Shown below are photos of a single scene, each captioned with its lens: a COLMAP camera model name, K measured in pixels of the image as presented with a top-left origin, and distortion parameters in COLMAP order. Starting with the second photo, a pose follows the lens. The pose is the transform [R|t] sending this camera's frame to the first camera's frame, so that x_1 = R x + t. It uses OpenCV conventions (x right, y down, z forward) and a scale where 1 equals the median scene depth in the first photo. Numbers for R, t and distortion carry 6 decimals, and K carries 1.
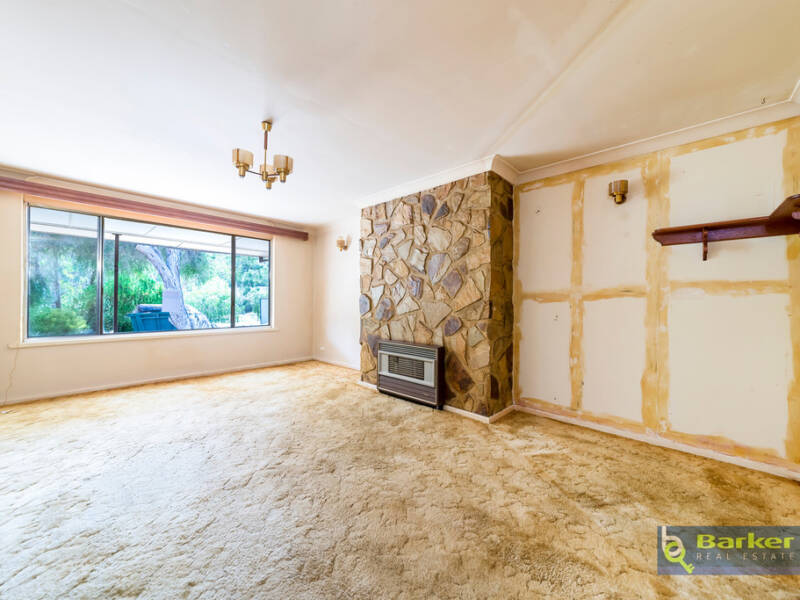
lens RADIAL K [[315.0, 0, 400.0], [0, 315.0, 300.0], [0, 0, 1]] dist [0.000263, -0.000013]
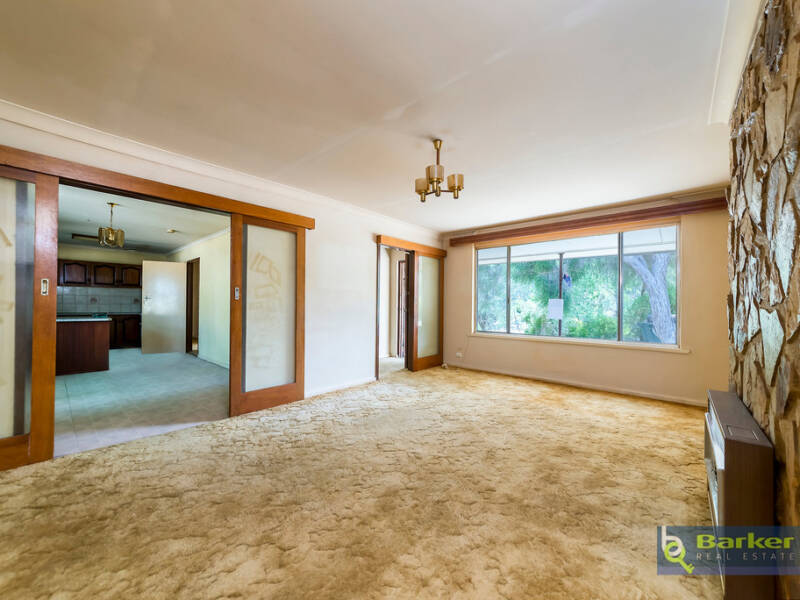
lens RADIAL K [[315.0, 0, 400.0], [0, 315.0, 300.0], [0, 0, 1]] dist [0.000263, -0.000013]
pose [[0.029641, -0.025644, -0.999232, 0.461774], [-0.009255, 0.999621, -0.025929, 0.008399], [0.999518, 0.010017, 0.029393, 0.599588]]
